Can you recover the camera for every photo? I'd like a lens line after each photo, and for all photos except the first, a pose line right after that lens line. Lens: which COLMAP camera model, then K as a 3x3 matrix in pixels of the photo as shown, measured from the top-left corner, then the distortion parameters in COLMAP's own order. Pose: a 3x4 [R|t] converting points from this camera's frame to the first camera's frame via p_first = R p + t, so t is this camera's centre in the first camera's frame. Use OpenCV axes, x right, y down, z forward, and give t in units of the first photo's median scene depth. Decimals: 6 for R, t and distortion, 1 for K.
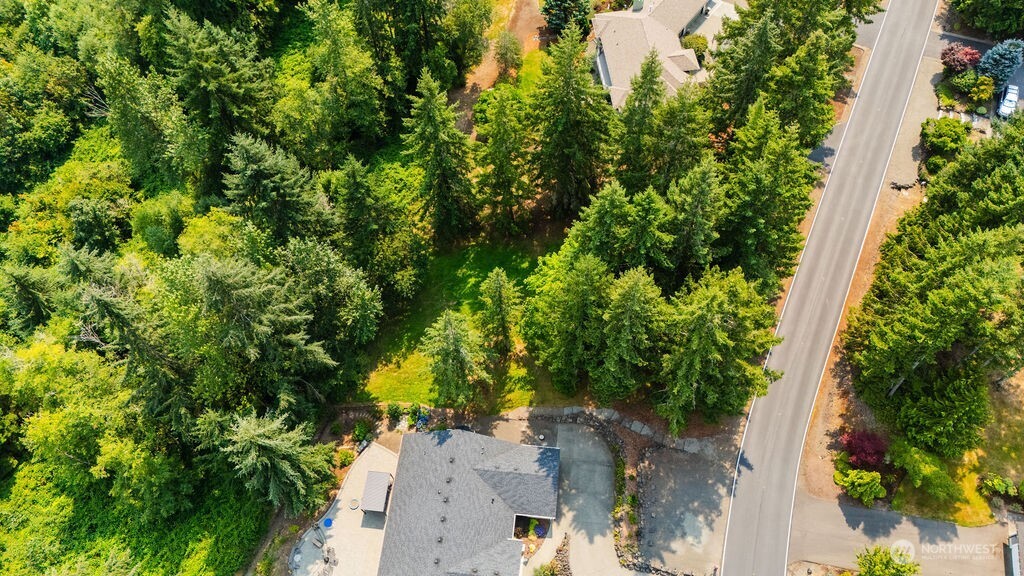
lens RADIAL K [[743.5, 0, 512.3], [0, 743.5, 288.4], [0, 0, 1]] dist [0.039358, -0.026094]
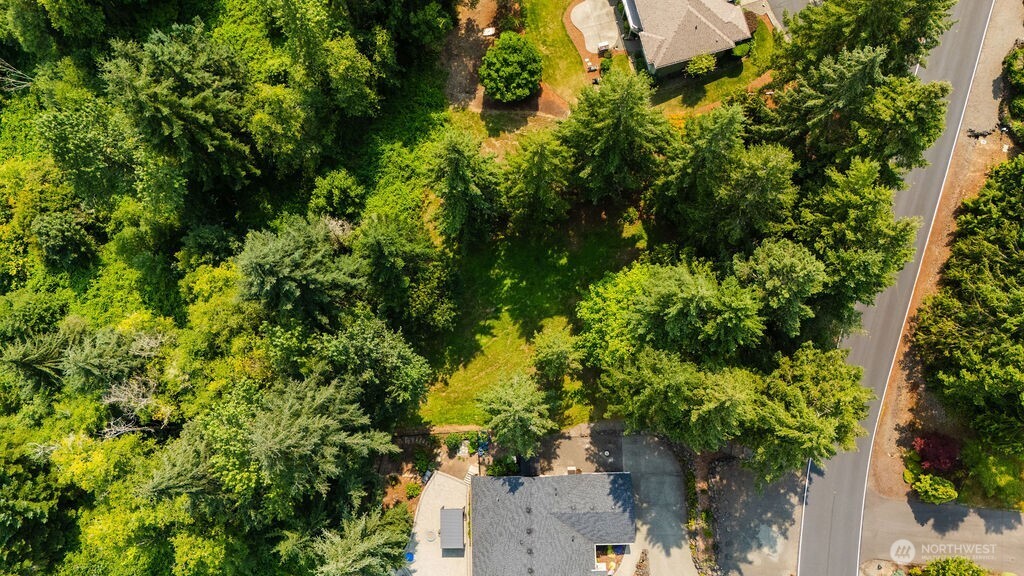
lens RADIAL K [[743.5, 0, 512.0], [0, 743.5, 290.9], [0, 0, 1]] dist [0.039358, -0.026094]
pose [[0.991302, -0.129805, 0.021725, -0.083797], [0.114669, 0.932863, 0.341494, -0.376244], [-0.064594, -0.336032, 0.939633, 0.154812]]
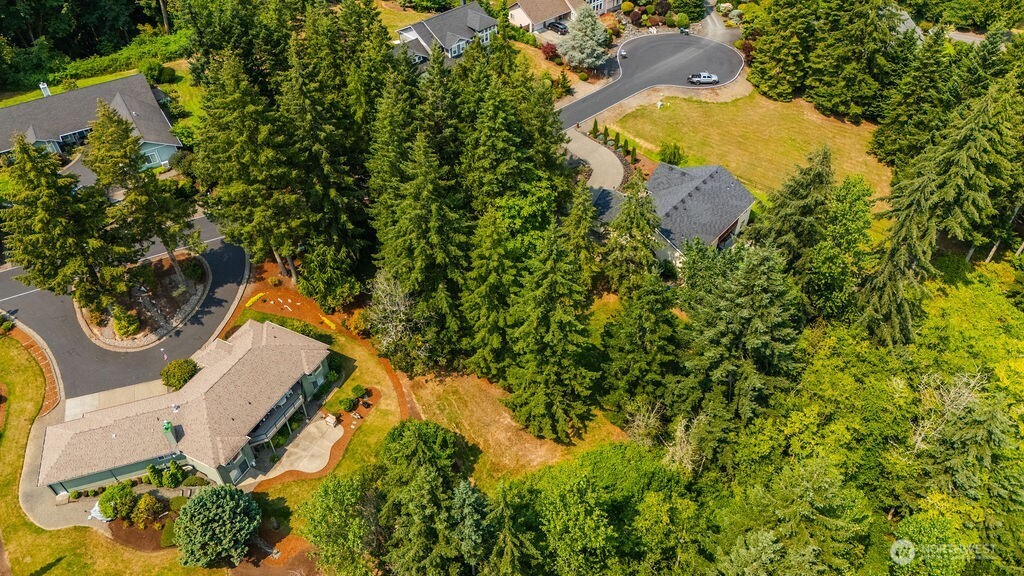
lens RADIAL K [[743.5, 0, 514.1], [0, 743.5, 287.6], [0, 0, 1]] dist [0.039358, -0.026094]
pose [[-0.820746, -0.355297, 0.447371, -0.480311], [0.523630, -0.154713, 0.837780, -1.021586], [-0.228446, 0.921861, 0.313024, 0.743989]]
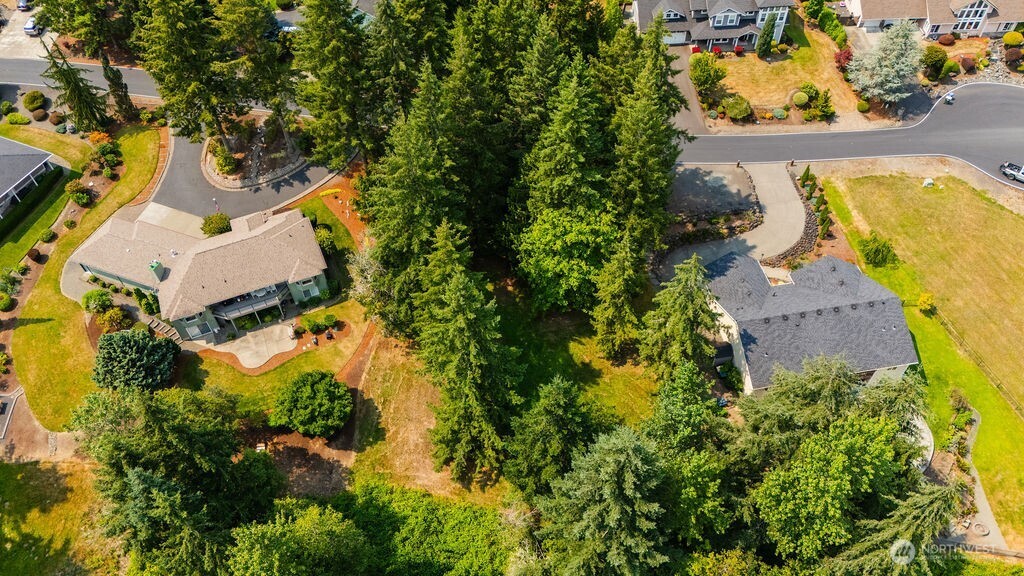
lens RADIAL K [[743.5, 0, 512.5], [0, 743.5, 287.9], [0, 0, 1]] dist [0.039358, -0.026094]
pose [[-0.269940, -0.715456, 0.644403, -0.607326], [0.864662, 0.114351, 0.489166, -0.577369], [-0.423664, 0.689237, 0.587760, 0.486918]]
